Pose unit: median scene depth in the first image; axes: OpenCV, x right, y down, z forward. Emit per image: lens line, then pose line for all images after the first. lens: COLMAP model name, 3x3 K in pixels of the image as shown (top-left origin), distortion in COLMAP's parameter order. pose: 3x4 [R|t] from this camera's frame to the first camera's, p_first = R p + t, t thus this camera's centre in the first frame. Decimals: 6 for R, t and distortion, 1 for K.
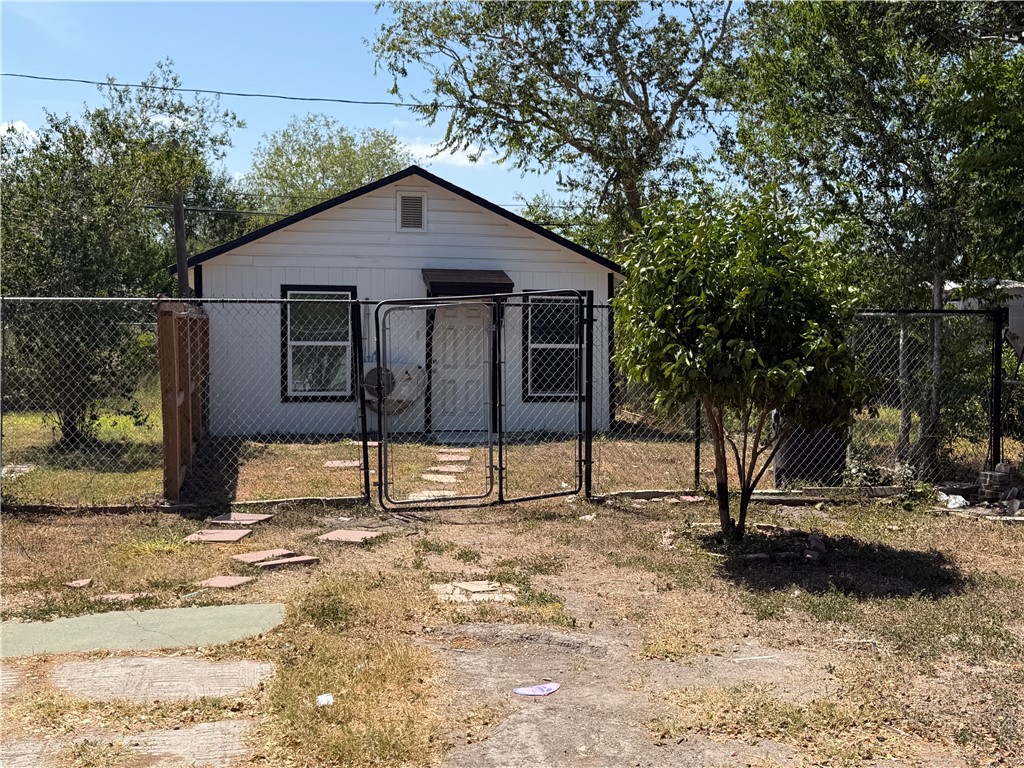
lens RADIAL K [[1191.0, 0, 512.1], [0, 1191.0, 384.8], [0, 0, 1]] dist [0.005230, 0.000000]
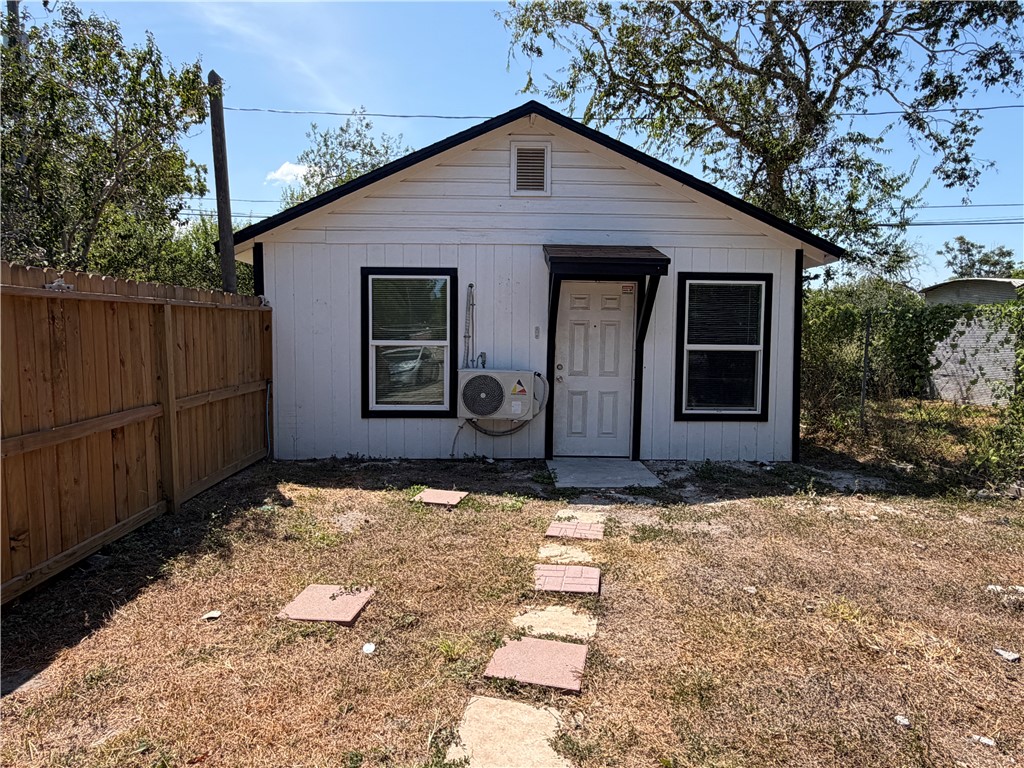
lens RADIAL K [[653.2, 0, 508.9], [0, 653.2, 384.8], [0, 0, 1]] dist [-0.039584, -0.000747]
pose [[0.982798, 0.017068, -0.183895, -0.019604], [-0.010320, 0.999240, 0.037593, -0.023875], [0.184397, -0.035049, 0.982227, 0.587505]]
